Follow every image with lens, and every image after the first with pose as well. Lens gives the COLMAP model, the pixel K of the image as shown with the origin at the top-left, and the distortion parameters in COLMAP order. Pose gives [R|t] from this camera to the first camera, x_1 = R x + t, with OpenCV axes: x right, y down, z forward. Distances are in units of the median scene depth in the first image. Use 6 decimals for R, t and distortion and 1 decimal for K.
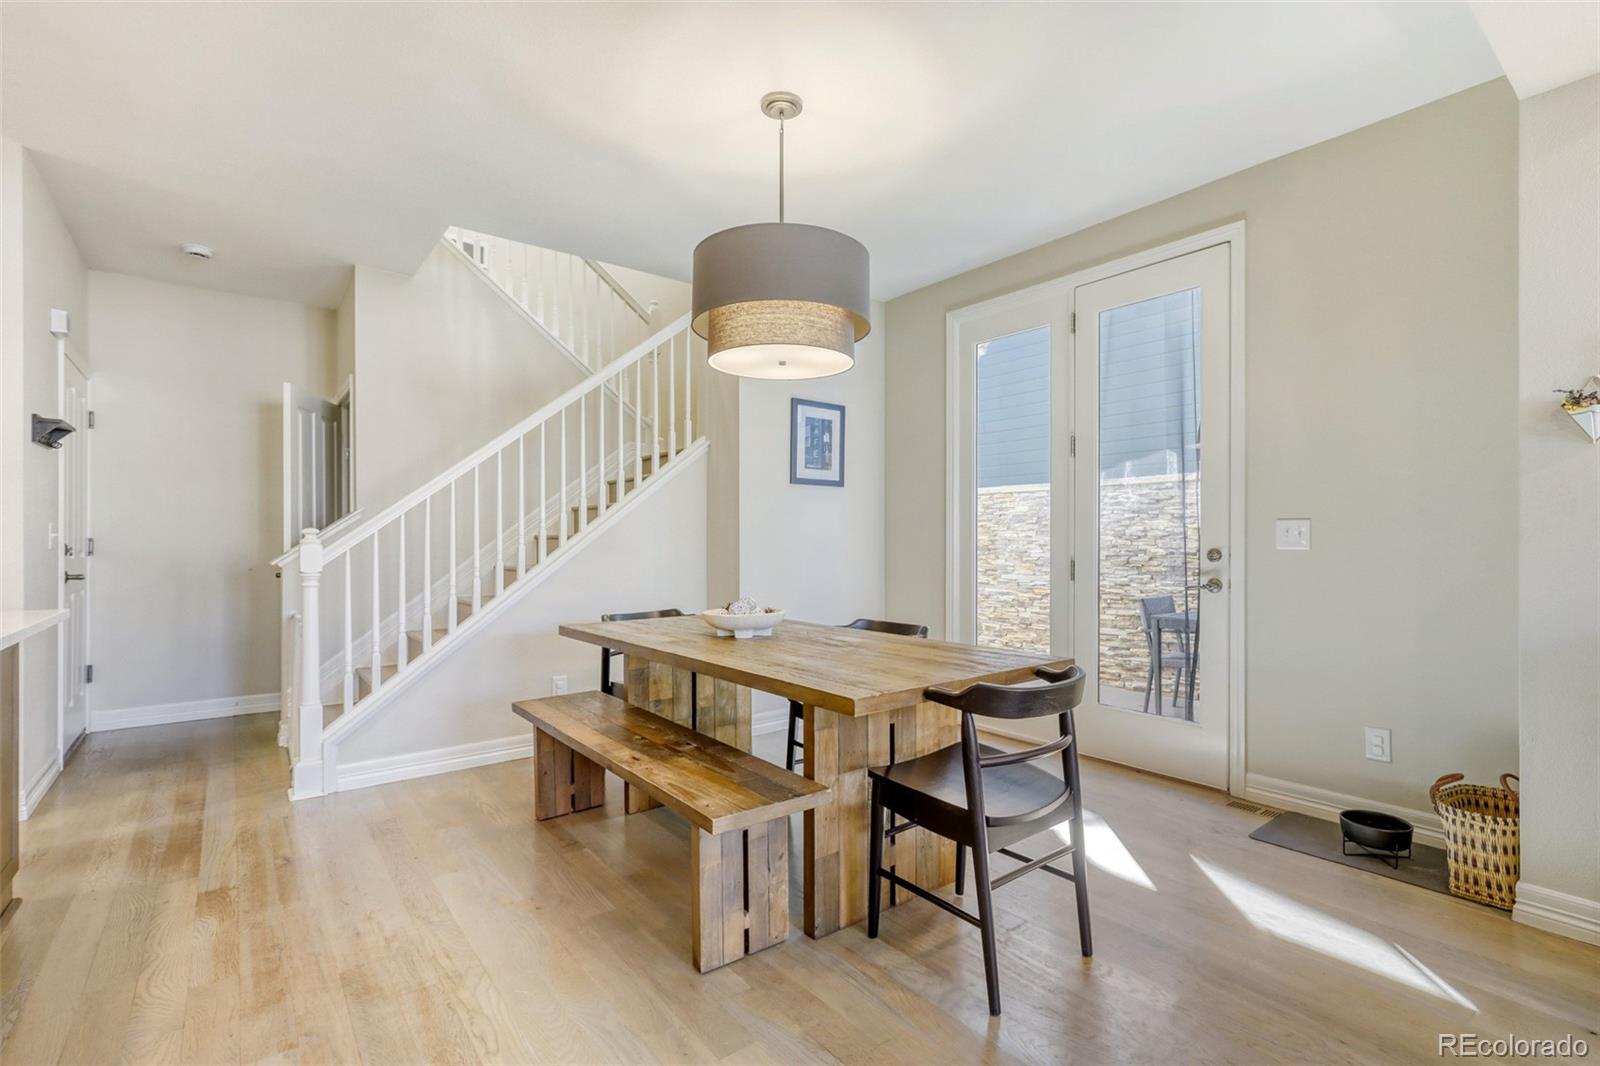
lens RADIAL K [[736.0, 0, 809.2], [0, 736.0, 540.8], [0, 0, 1]] dist [-0.005588, 0.002841]
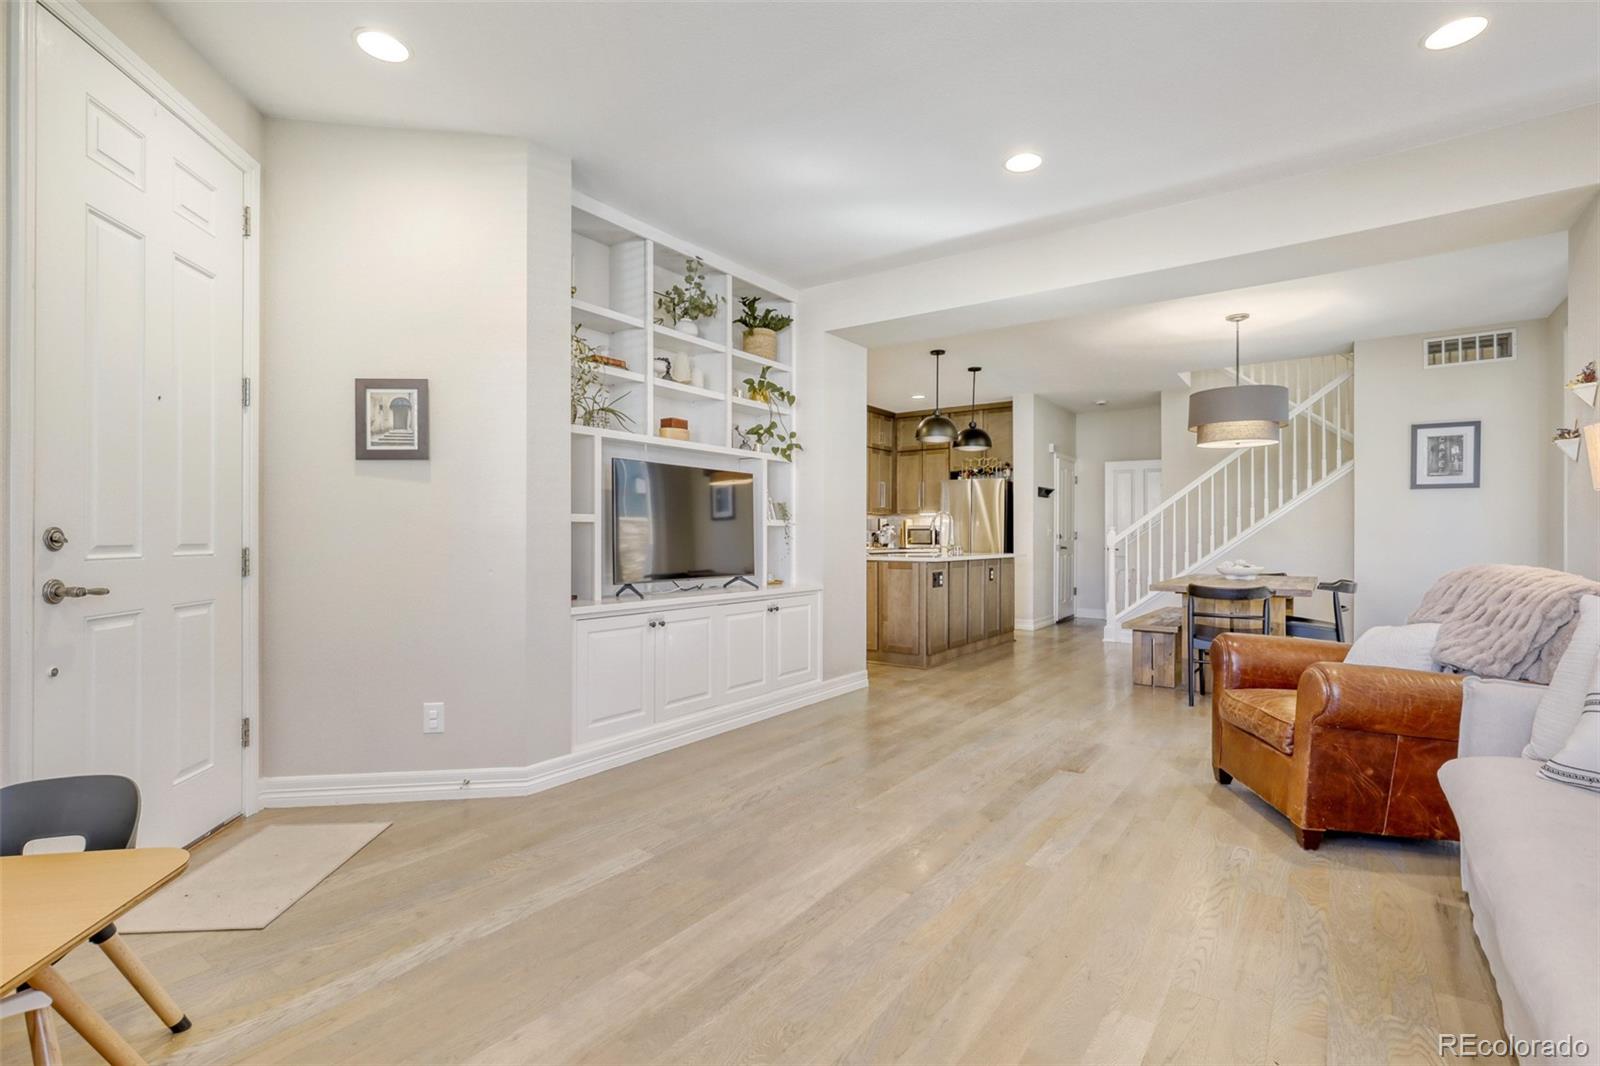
lens RADIAL K [[736.0, 0, 803.4], [0, 736.0, 533.2], [0, 0, 1]] dist [-0.005588, 0.002841]
pose [[0.274383, -0.001915, -0.961619, 1.101993], [-0.003015, 0.999991, -0.002851, 0.011095], [0.961616, 0.003682, 0.274375, -0.493869]]
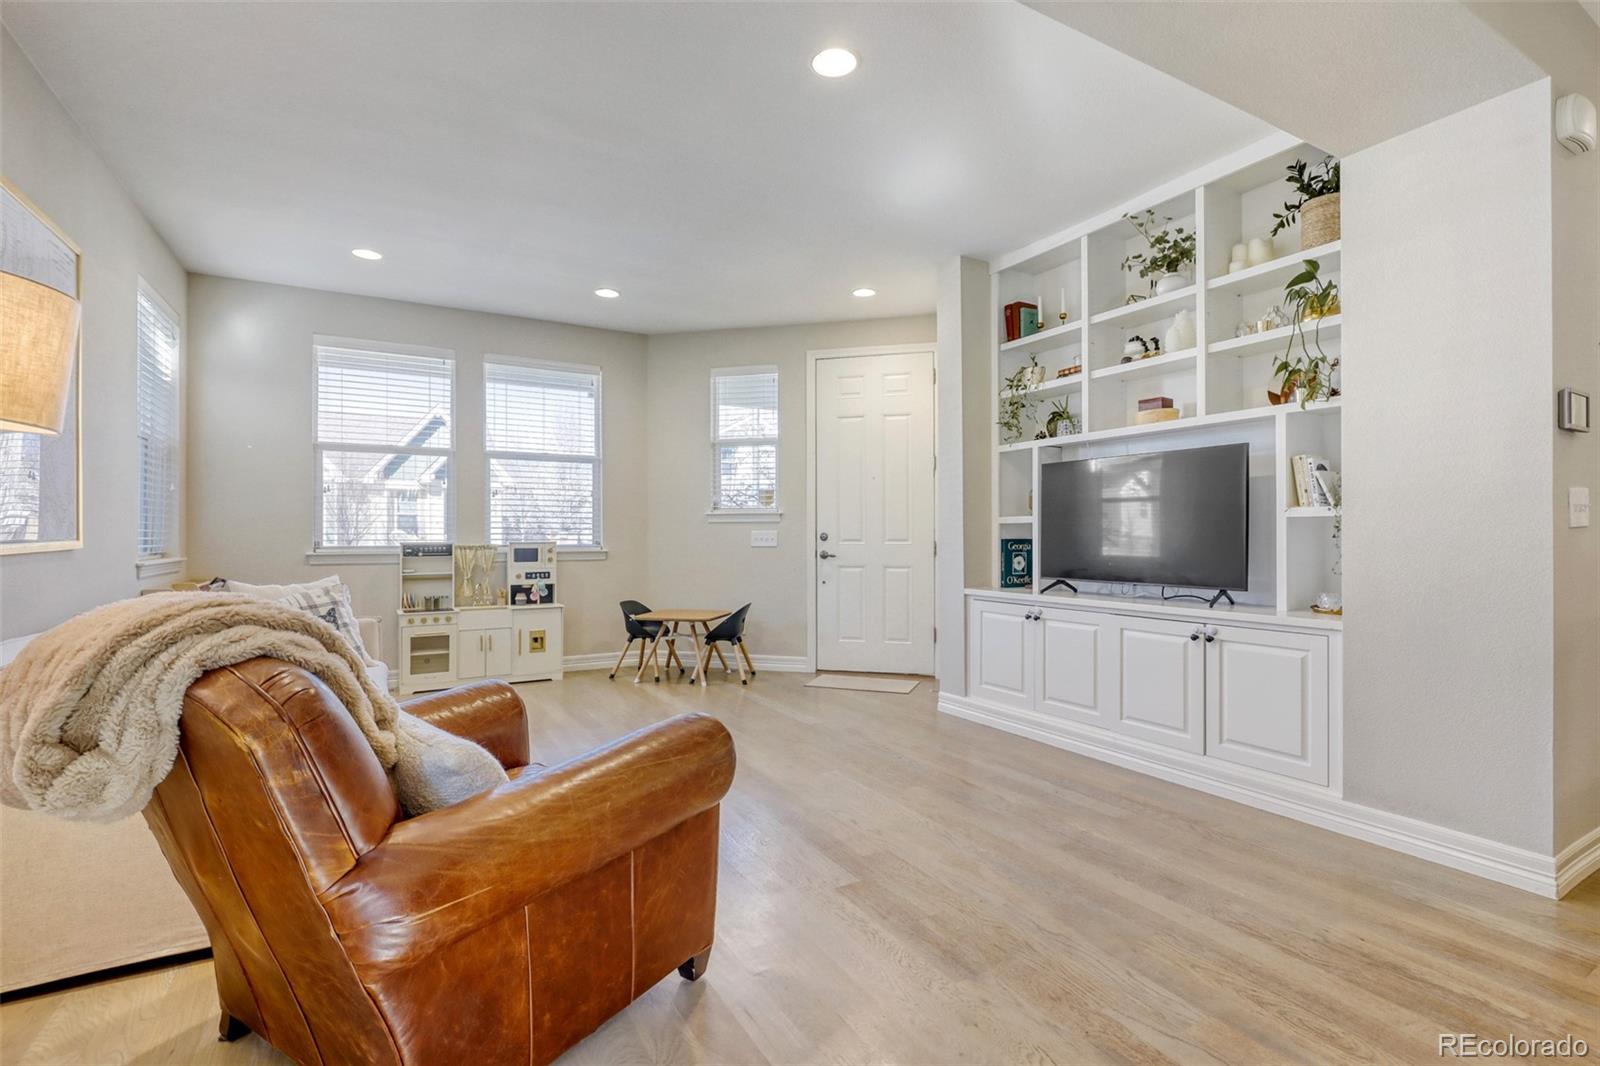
lens RADIAL K [[736.0, 0, 801.0], [0, 736.0, 532.3], [0, 0, 1]] dist [-0.005588, 0.002841]
pose [[-0.988794, 0.003012, 0.149255, 0.301268], [0.002224, 0.999983, -0.005442, 0.013389], [-0.149269, -0.005049, -0.988784, 0.631745]]
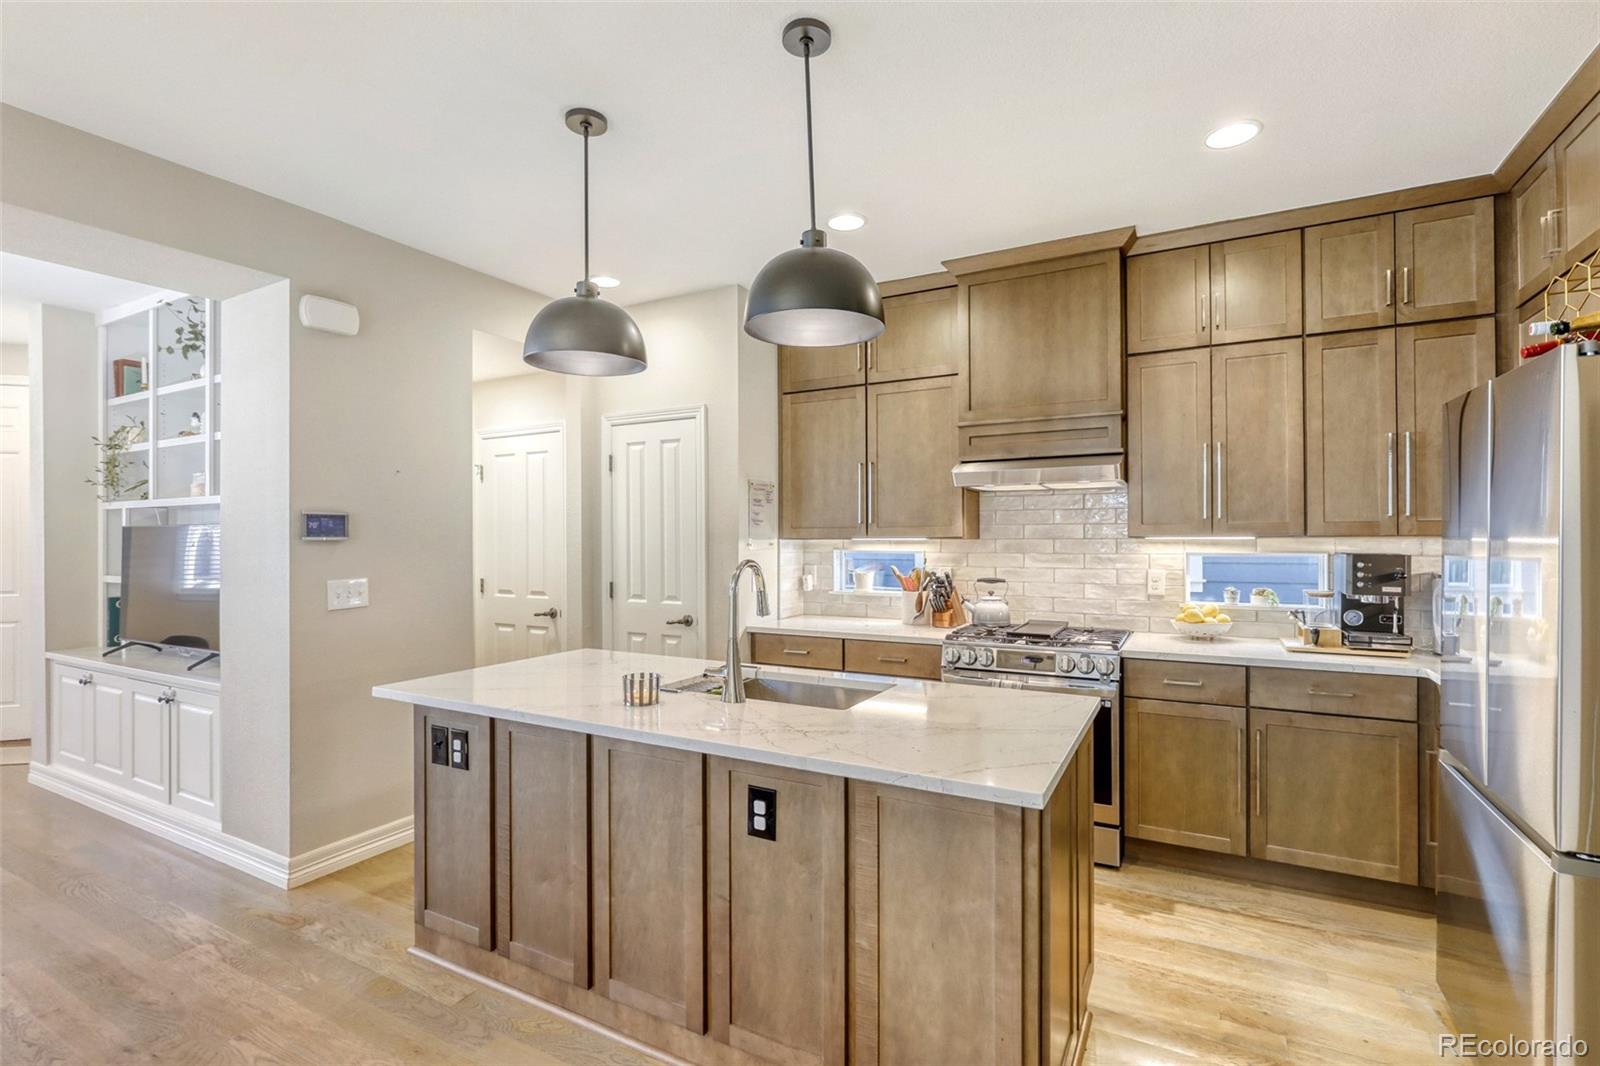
lens RADIAL K [[736.0, 0, 793.5], [0, 736.0, 534.6], [0, 0, 1]] dist [-0.005588, 0.002841]
pose [[-0.920808, 0.004333, -0.389993, -0.369696], [0.006300, 0.999973, -0.003765, -0.068211], [0.389966, -0.005924, -0.920810, 0.895608]]
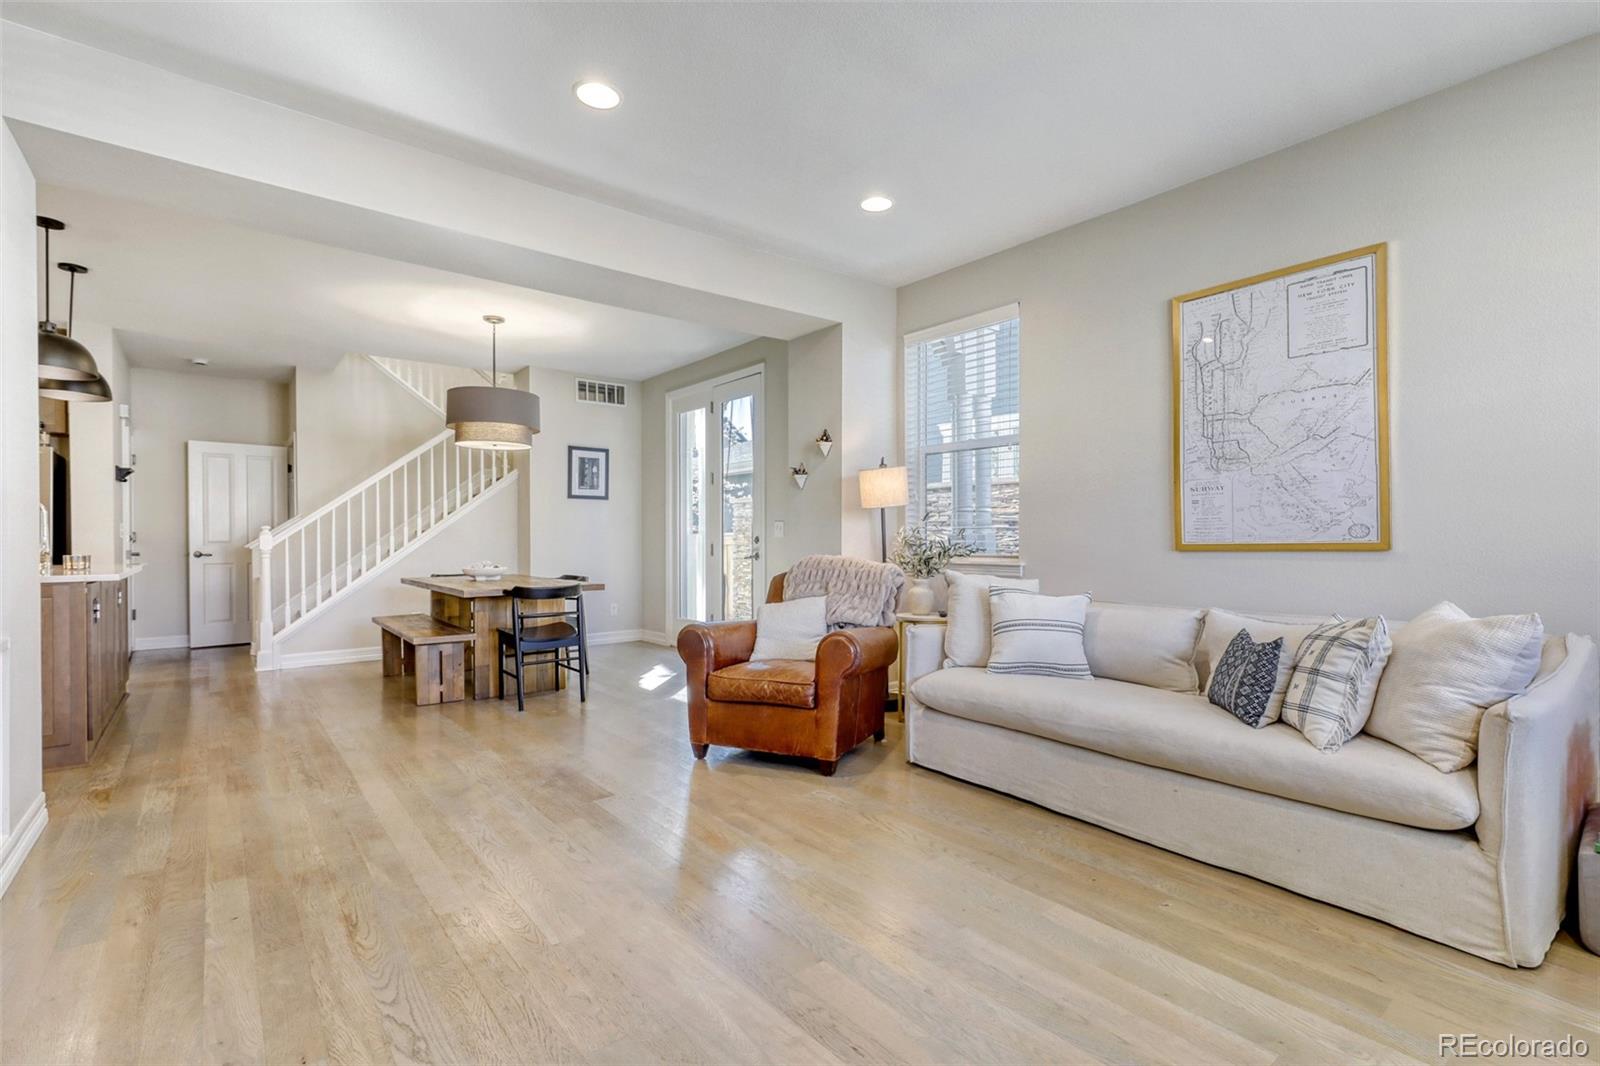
lens RADIAL K [[736.0, 0, 810.2], [0, 736.0, 541.4], [0, 0, 1]] dist [-0.005588, 0.002841]
pose [[0.999877, -0.000624, 0.015698, 0.560290], [0.000551, 0.999989, 0.004673, 0.012027], [-0.015700, -0.004664, 0.999866, -0.736096]]
